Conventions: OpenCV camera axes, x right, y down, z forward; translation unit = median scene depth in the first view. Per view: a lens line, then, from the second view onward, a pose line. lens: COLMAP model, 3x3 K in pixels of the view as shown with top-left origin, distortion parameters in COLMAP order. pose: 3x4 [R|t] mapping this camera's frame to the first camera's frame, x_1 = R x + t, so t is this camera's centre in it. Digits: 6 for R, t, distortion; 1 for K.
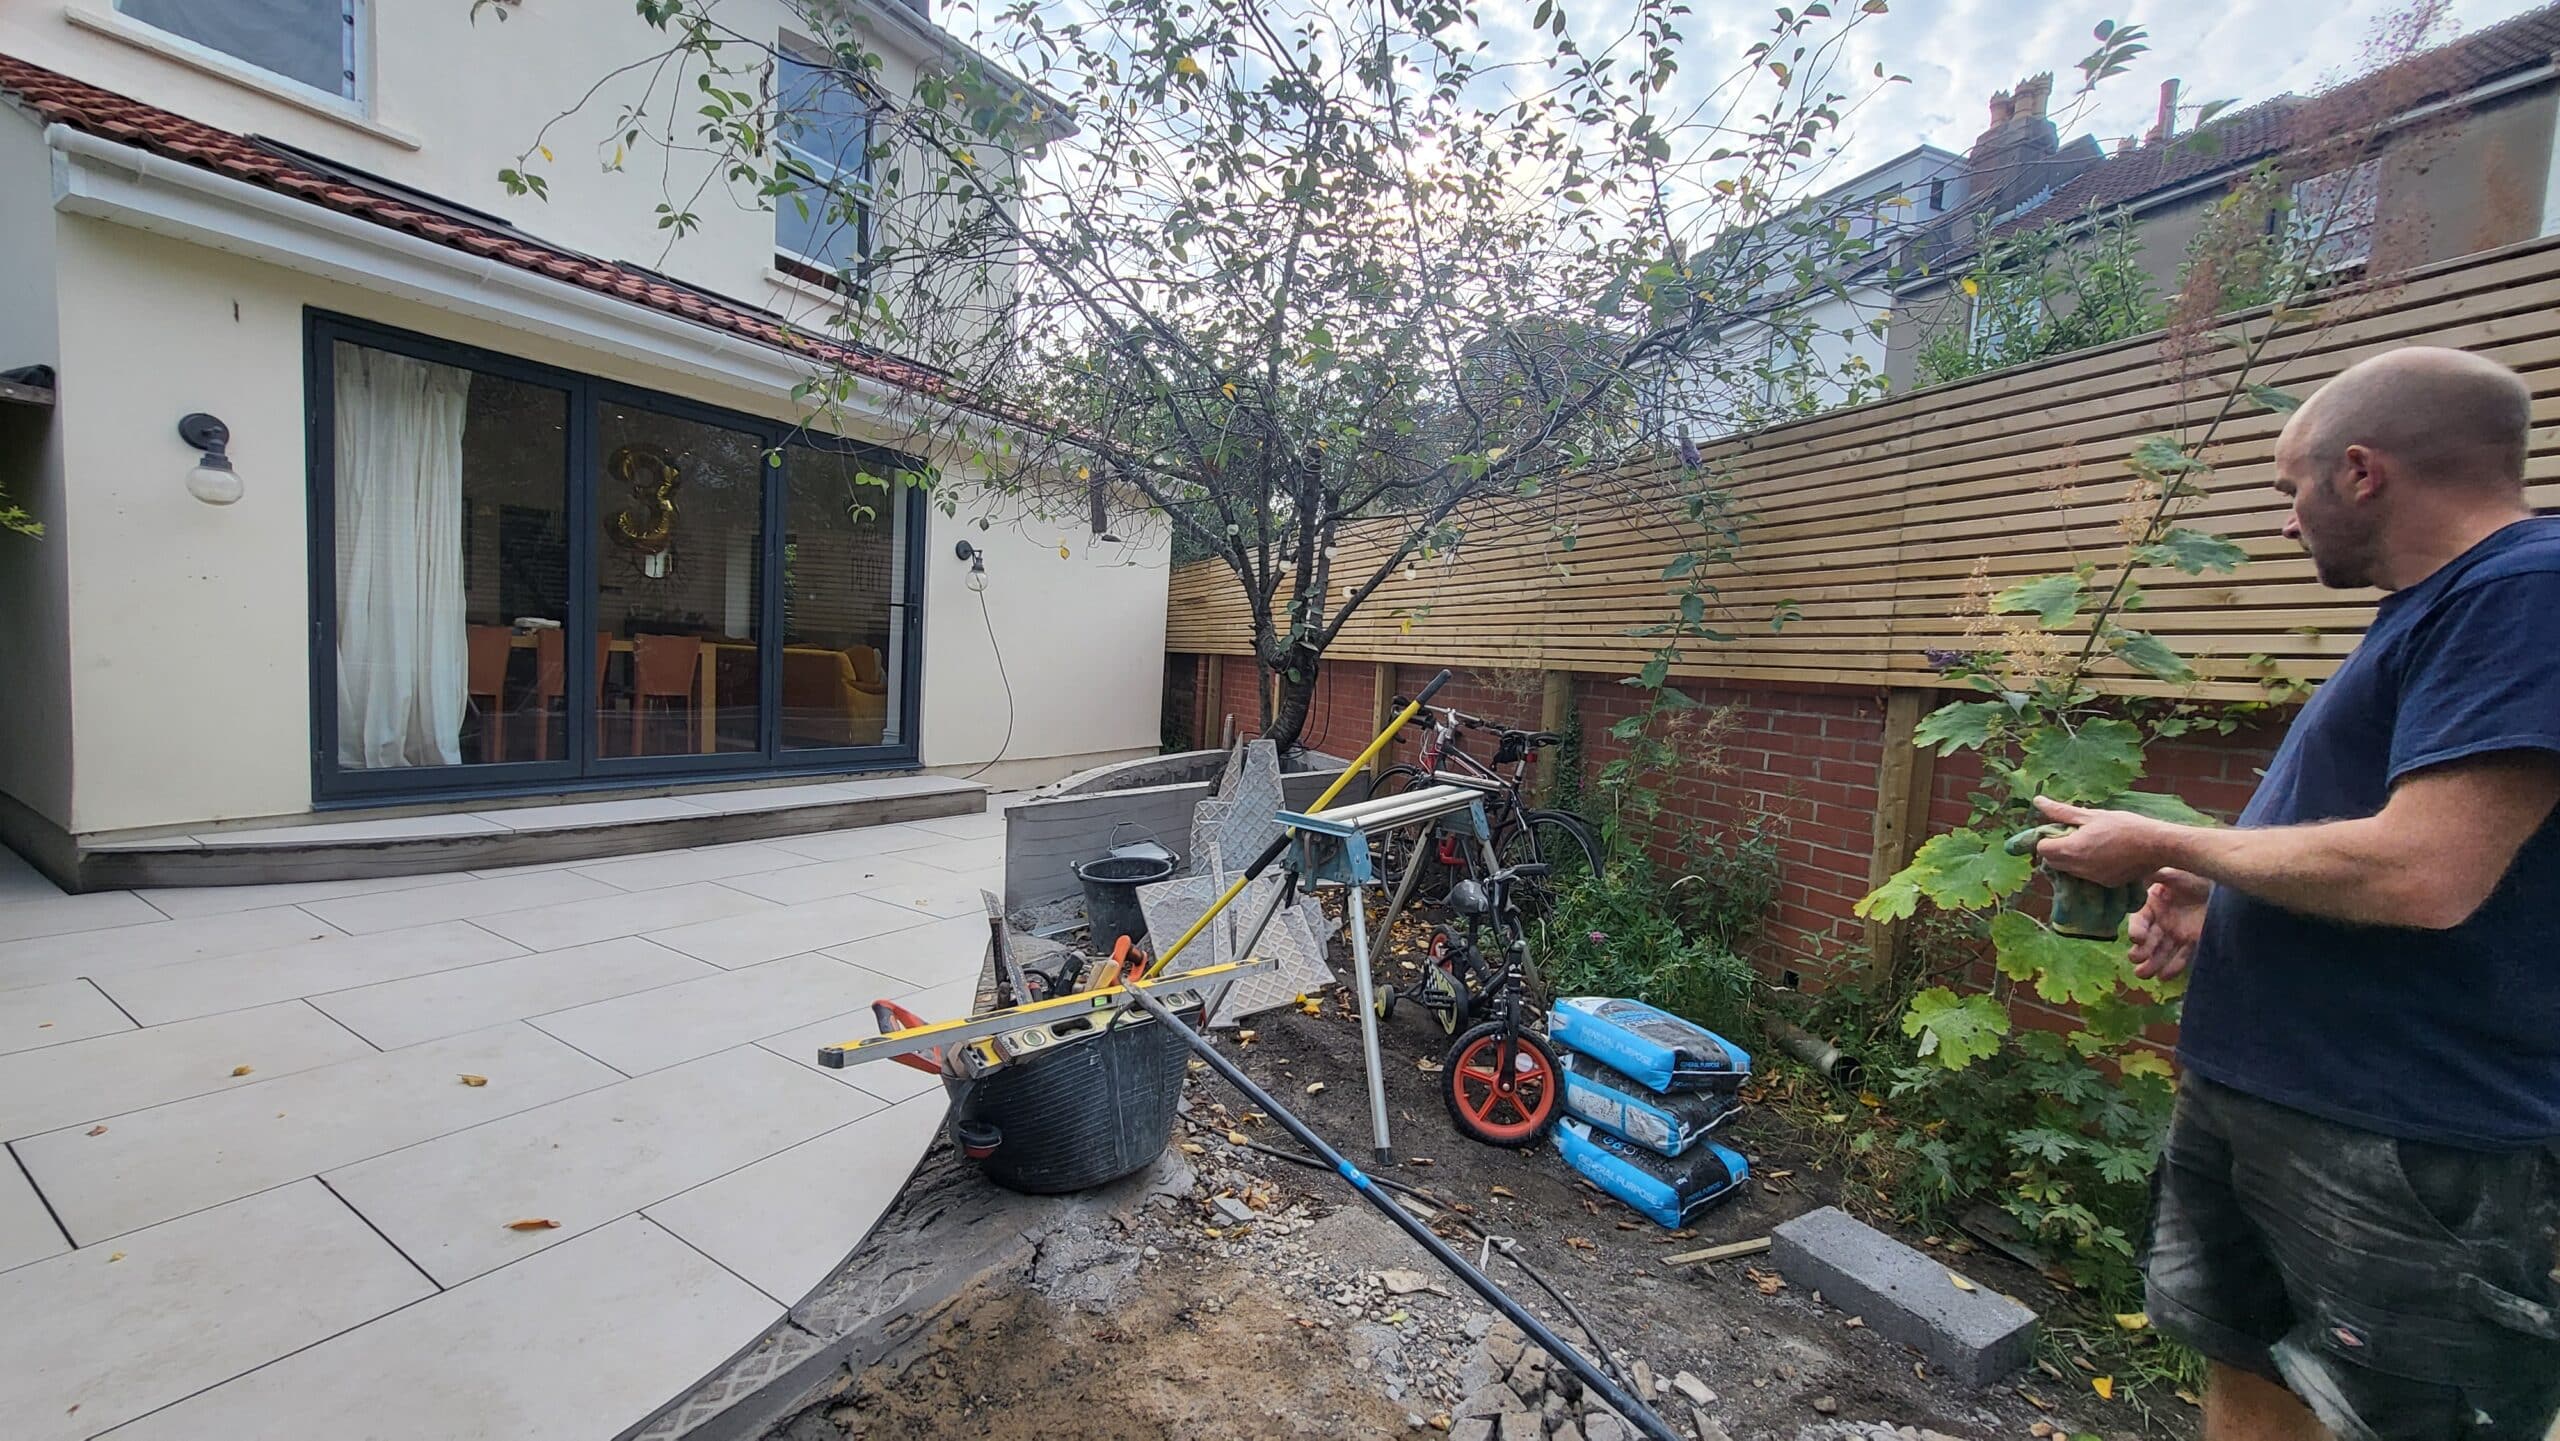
lens RADIAL K [[1000.4, 0, 1288.4], [0, 1000.4, 743.5], [0, 0, 1]] dist [-0.010125, -0.000364]
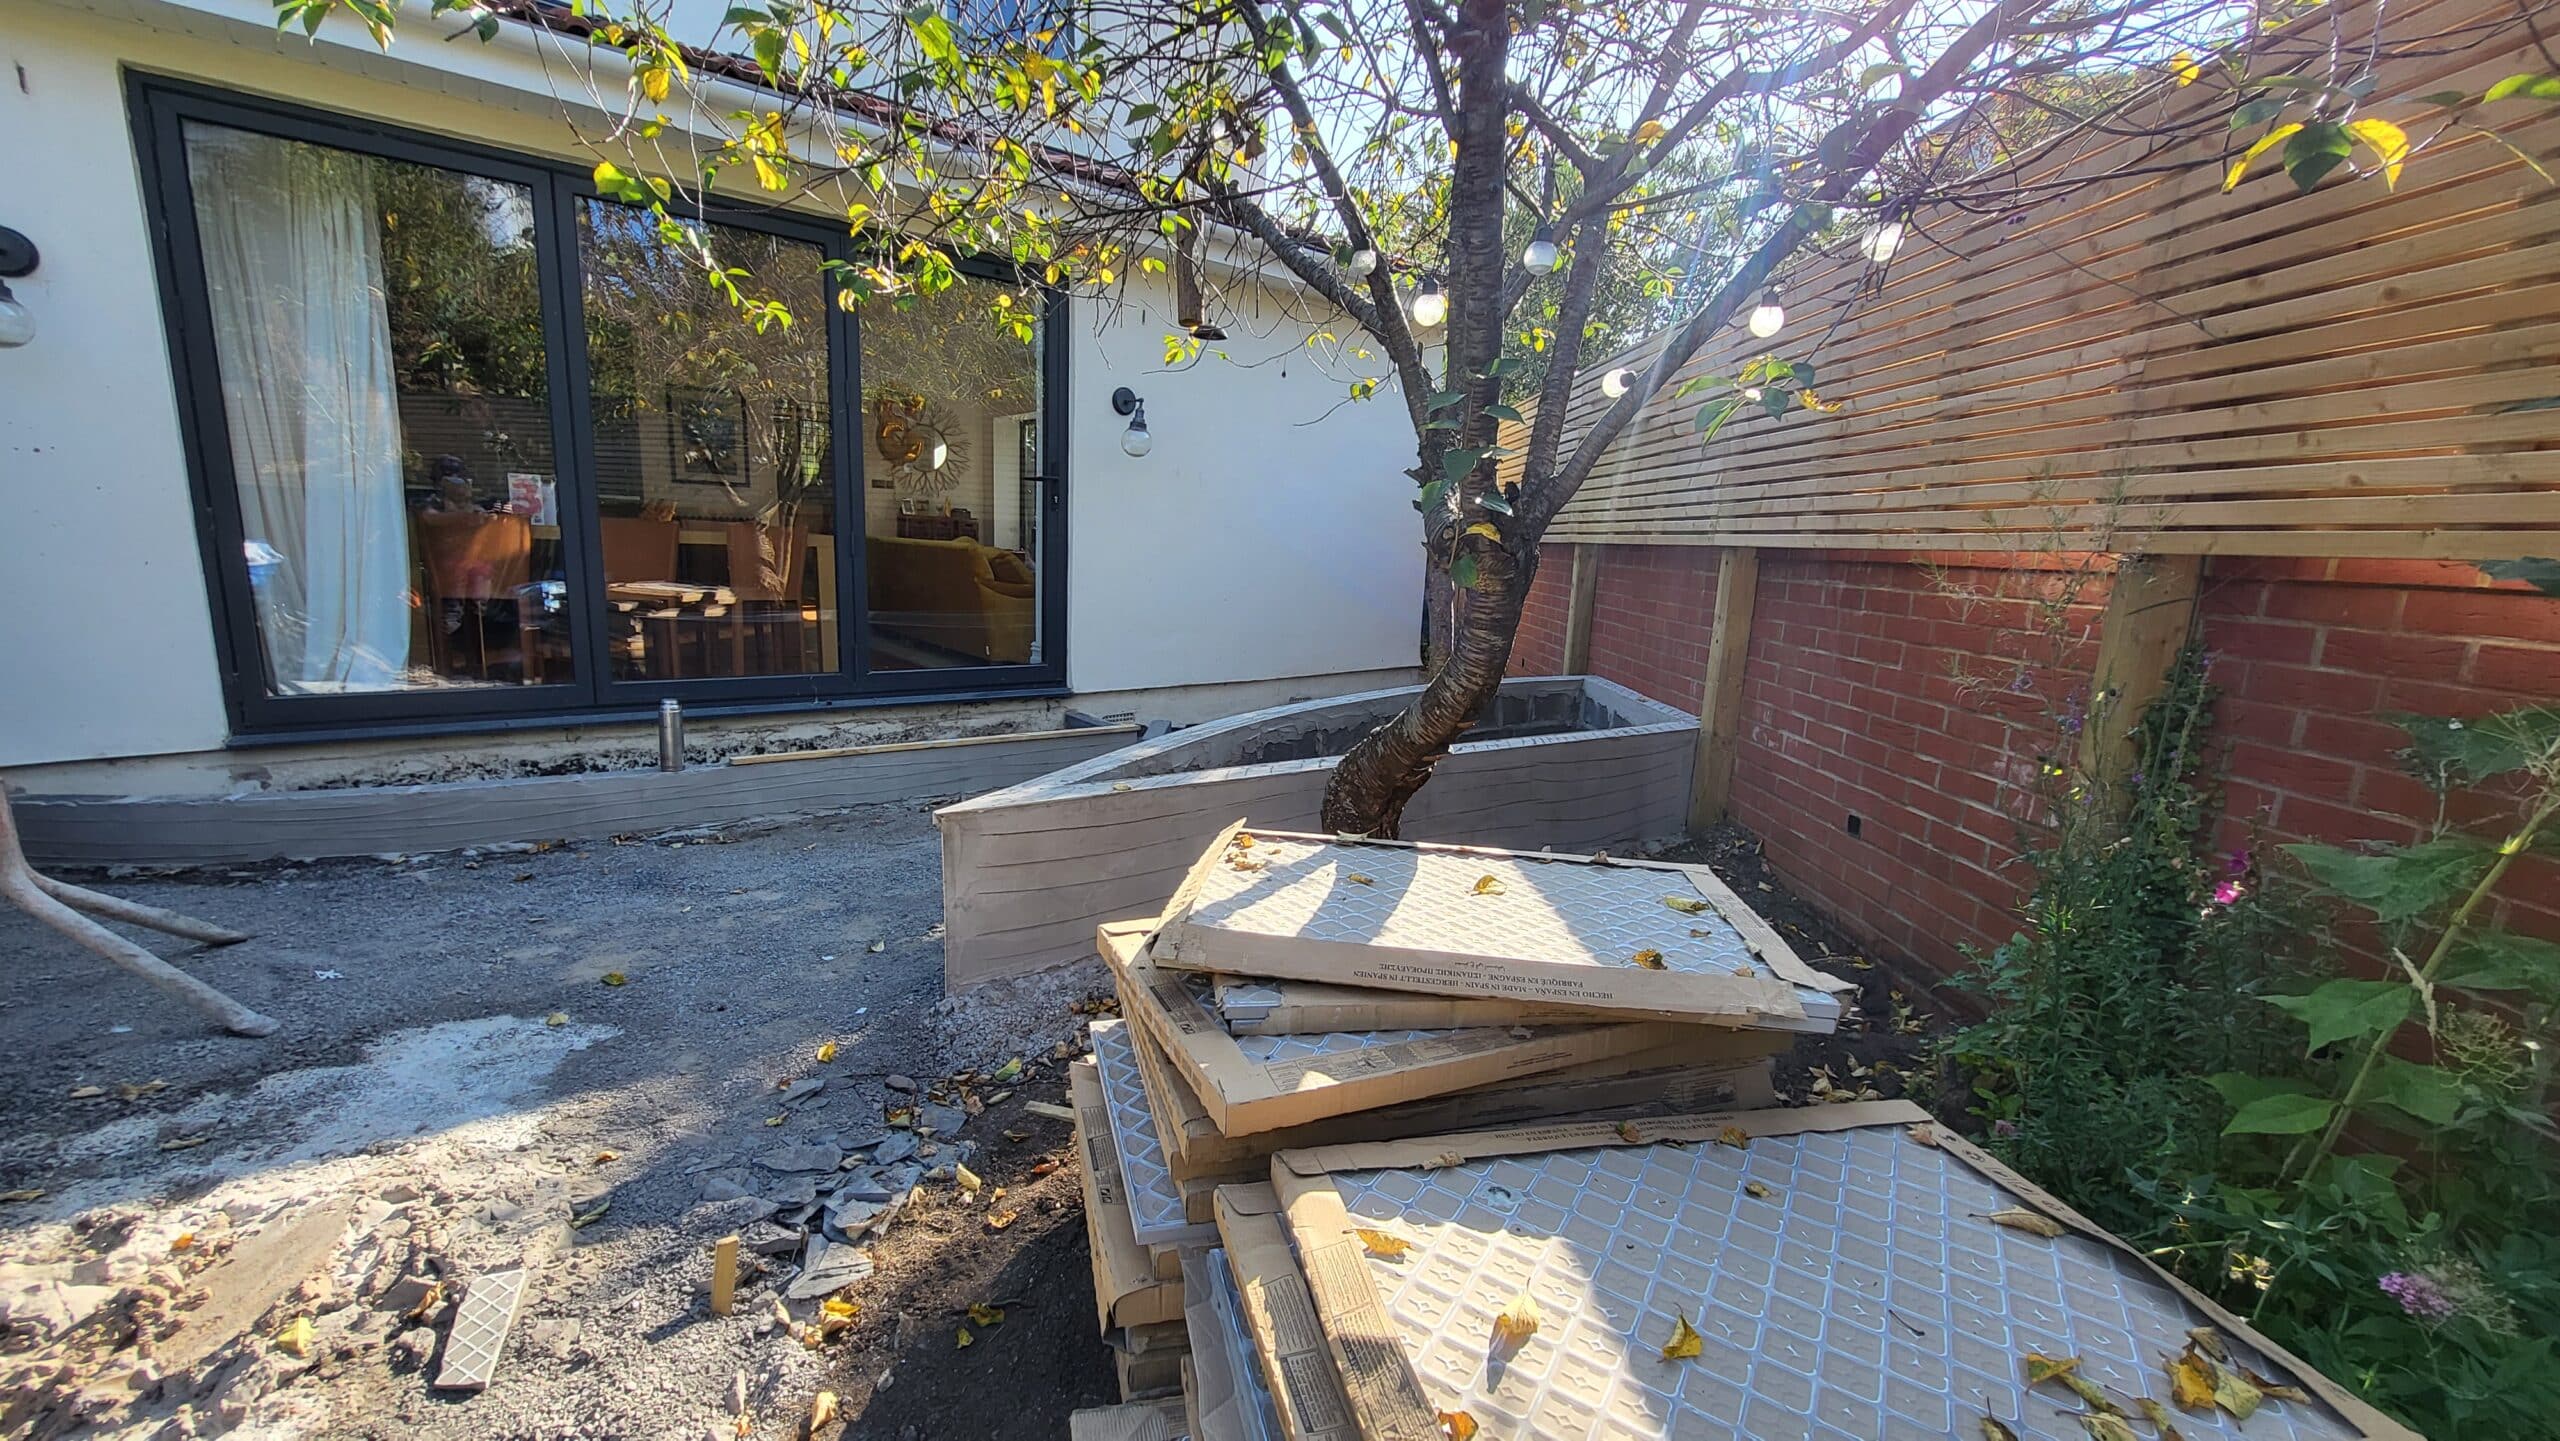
lens RADIAL K [[1007.7, 0, 1280.0], [0, 1007.7, 720.5], [0, 0, 1]] dist [0.018970, 0.000186]
pose [[0.928924, 0.048067, -0.367138, 0.095022], [-0.017874, 0.996203, 0.085200, -0.037440], [0.369840, -0.072582, 0.926256, 0.491963]]
